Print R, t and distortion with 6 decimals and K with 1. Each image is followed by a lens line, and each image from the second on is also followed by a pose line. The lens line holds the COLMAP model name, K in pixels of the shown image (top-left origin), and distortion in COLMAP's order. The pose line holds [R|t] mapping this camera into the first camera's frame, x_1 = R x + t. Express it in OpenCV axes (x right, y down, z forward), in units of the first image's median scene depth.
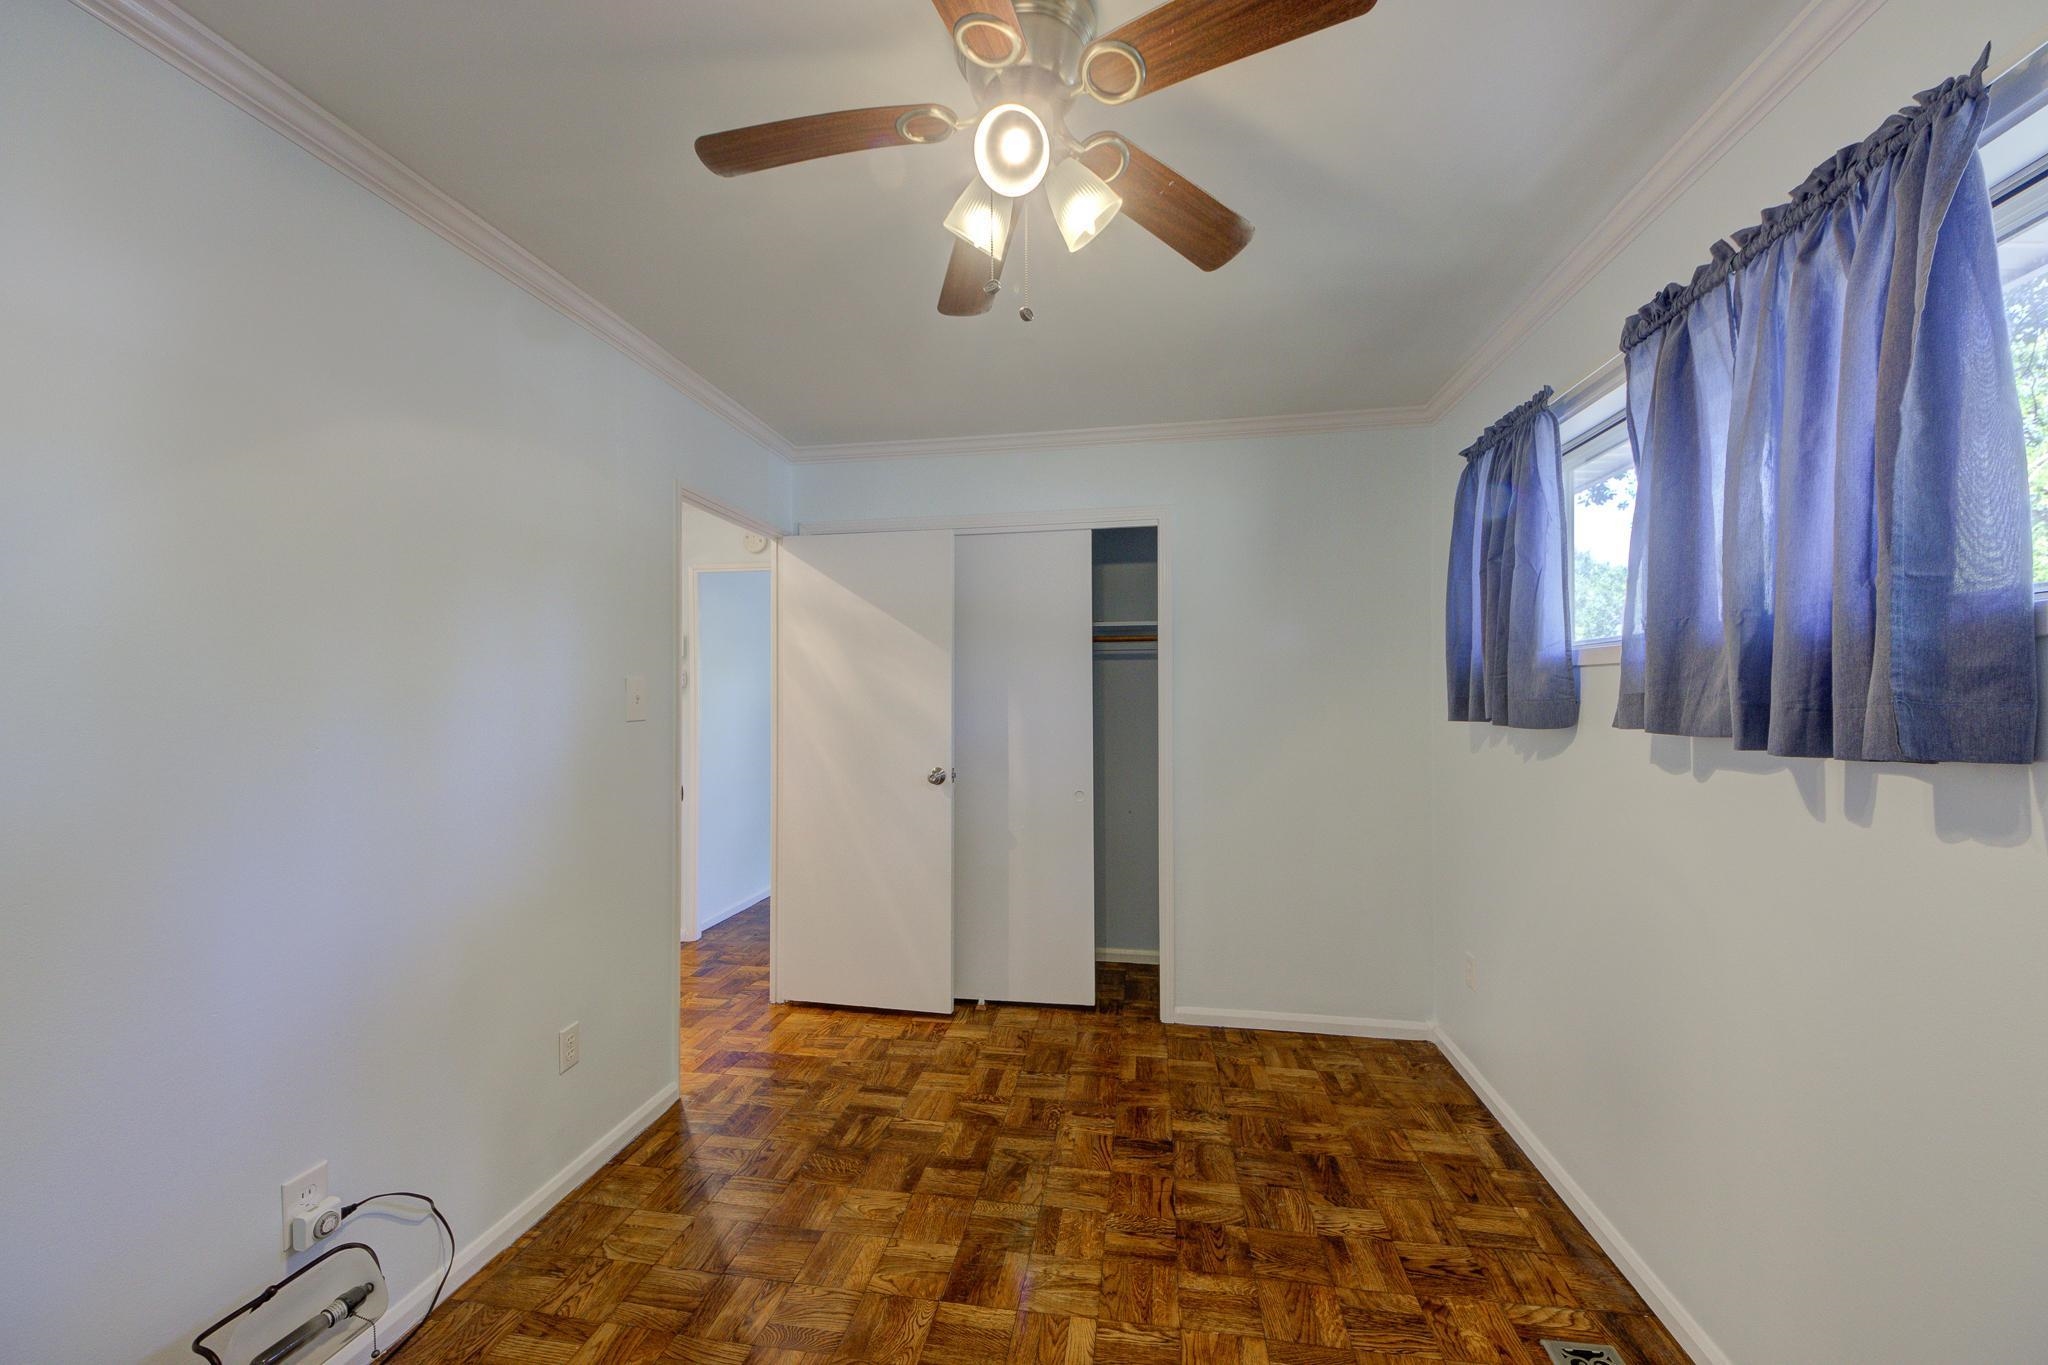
lens RADIAL K [[766.3, 0, 1015.8], [0, 766.3, 680.1], [0, 0, 1]] dist [0.015122, -0.012176]
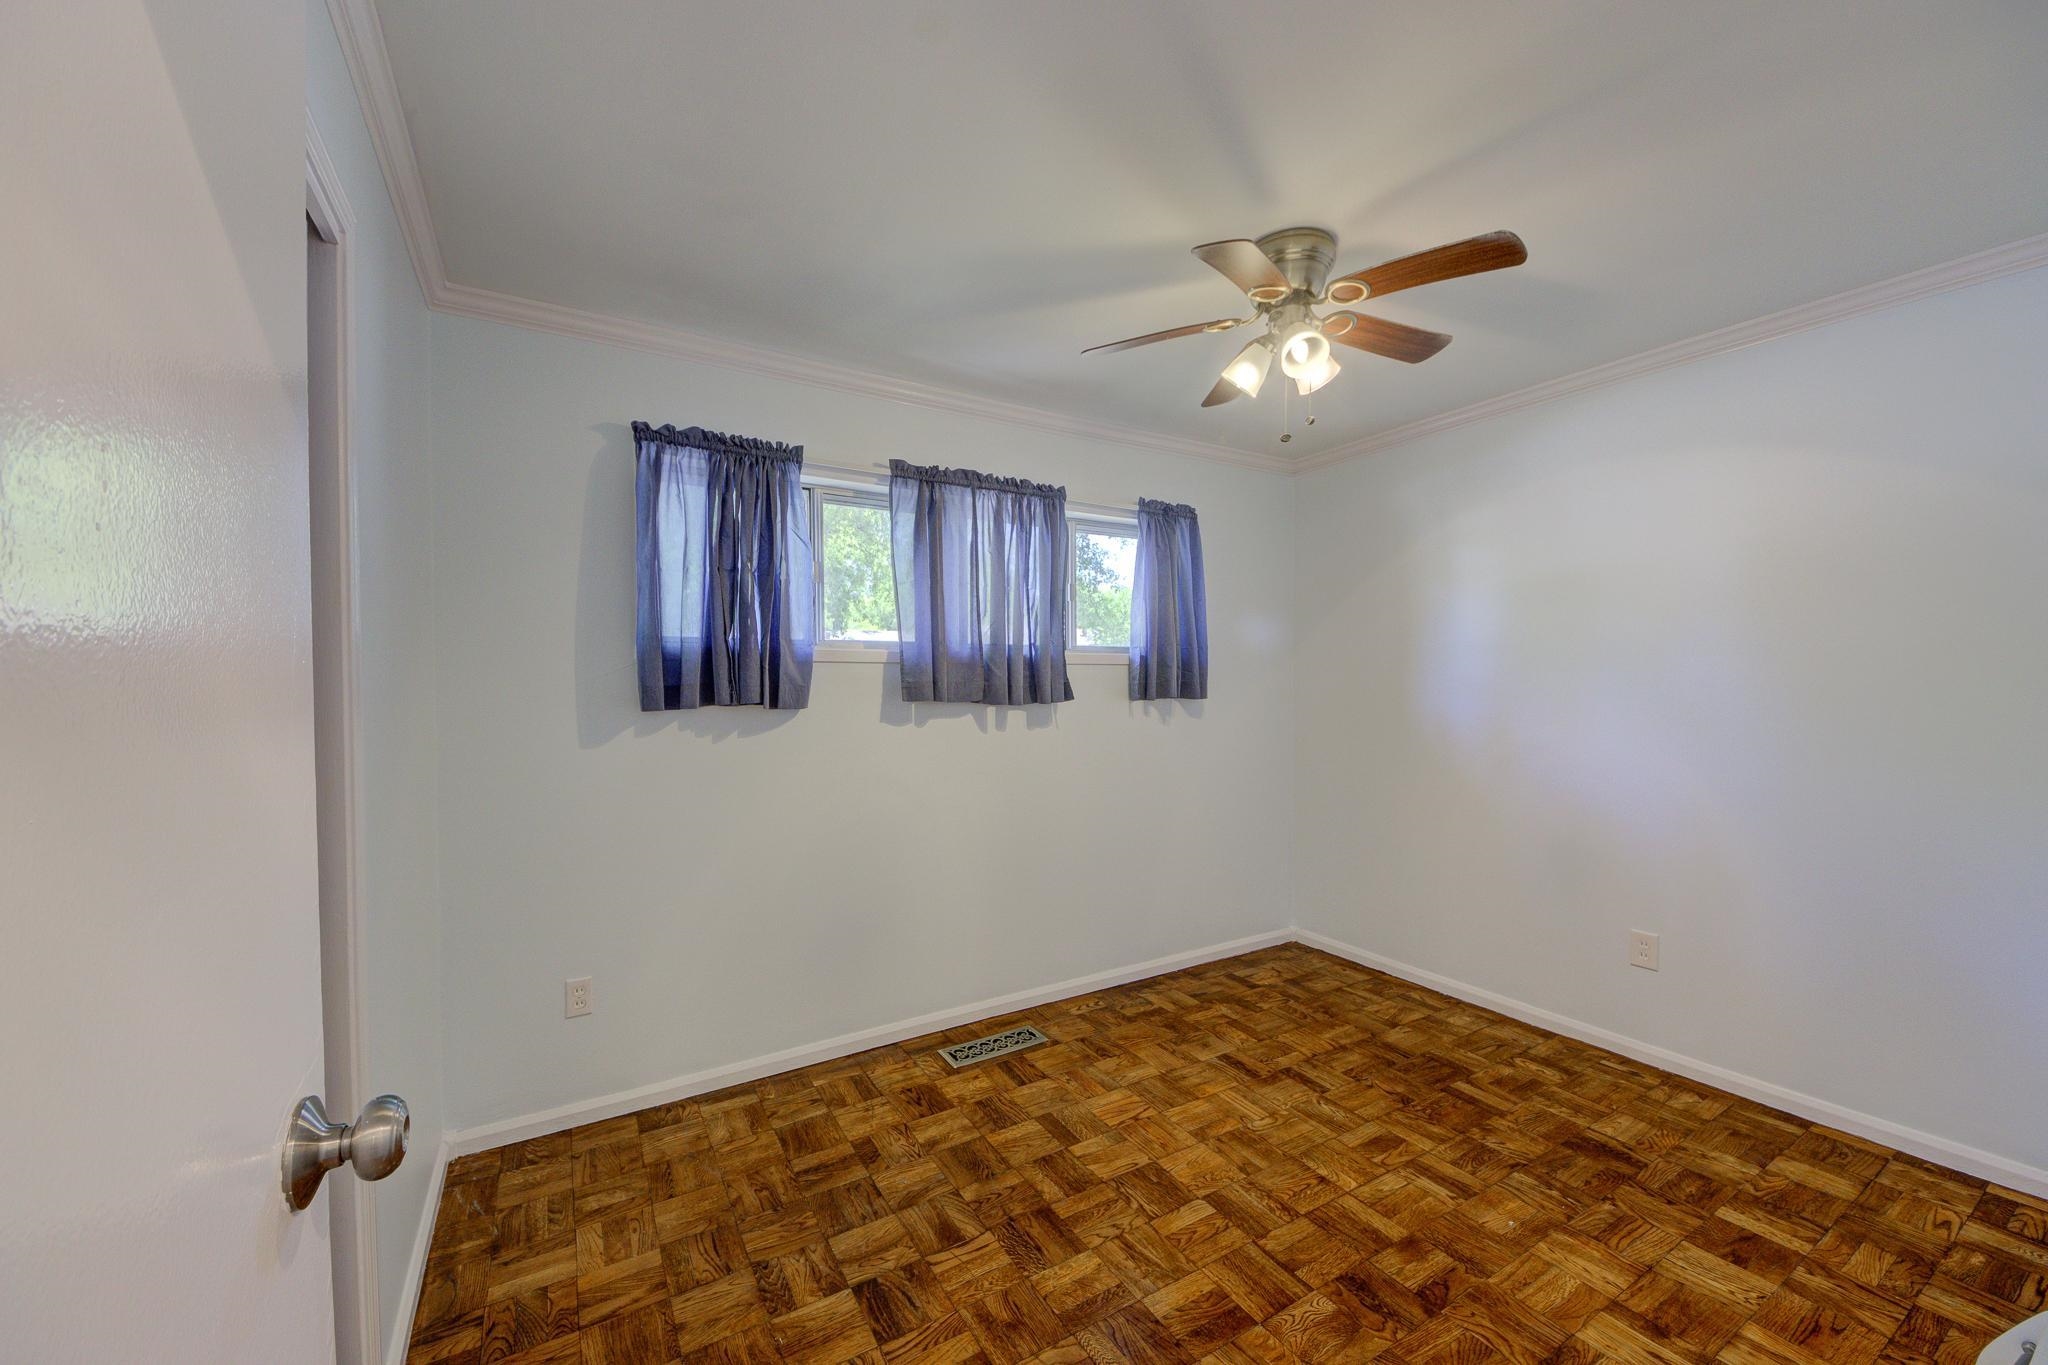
lens RADIAL K [[766.3, 0, 1010.3], [0, 766.3, 691.7], [0, 0, 1]] dist [0.015122, -0.012176]
pose [[-0.648138, 0.001211, 0.761522, -0.593723], [-0.002578, 0.999990, -0.003783, 0.043867], [-0.761519, -0.004415, -0.648128, 1.778234]]
